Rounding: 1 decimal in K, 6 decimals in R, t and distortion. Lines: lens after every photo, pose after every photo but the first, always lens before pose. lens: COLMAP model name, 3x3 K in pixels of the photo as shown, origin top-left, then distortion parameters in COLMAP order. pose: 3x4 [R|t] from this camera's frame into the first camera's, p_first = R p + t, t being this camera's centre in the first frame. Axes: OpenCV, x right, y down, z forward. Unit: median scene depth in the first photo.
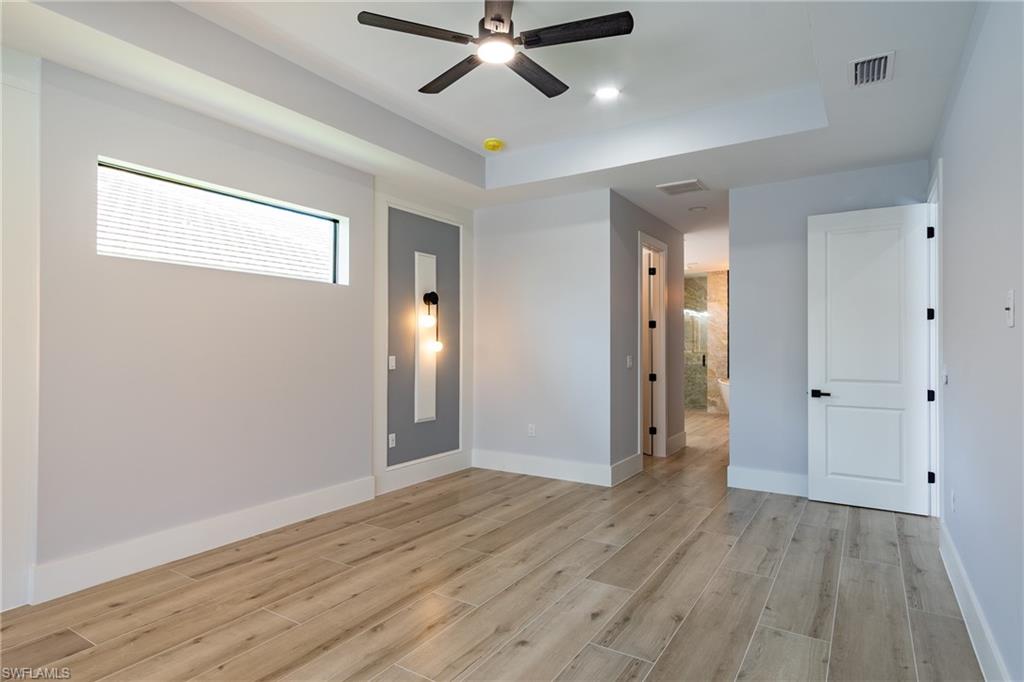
lens RADIAL K [[560.9, 0, 508.8], [0, 560.9, 341.4], [0, 0, 1]] dist [0.008596, -0.001629]
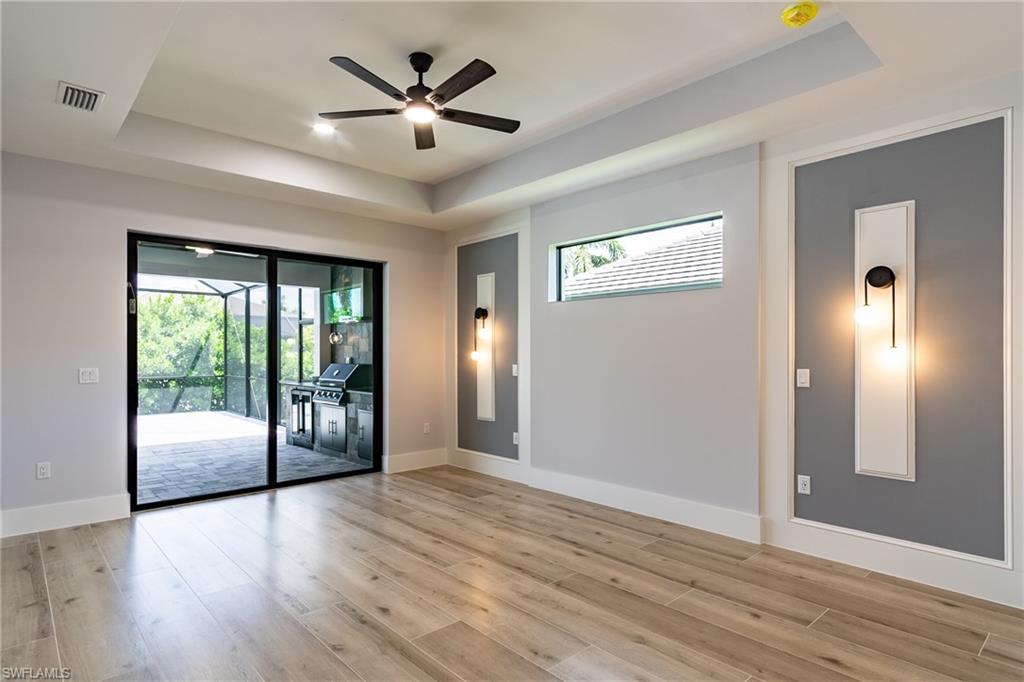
lens RADIAL K [[560.9, 0, 500.2], [0, 560.9, 355.6], [0, 0, 1]] dist [0.008596, -0.001629]
pose [[-0.276412, 0.002771, -0.961035, 0.815800], [0.006224, 0.999980, 0.001094, 0.006632], [0.961019, -0.005679, -0.276423, 1.107078]]
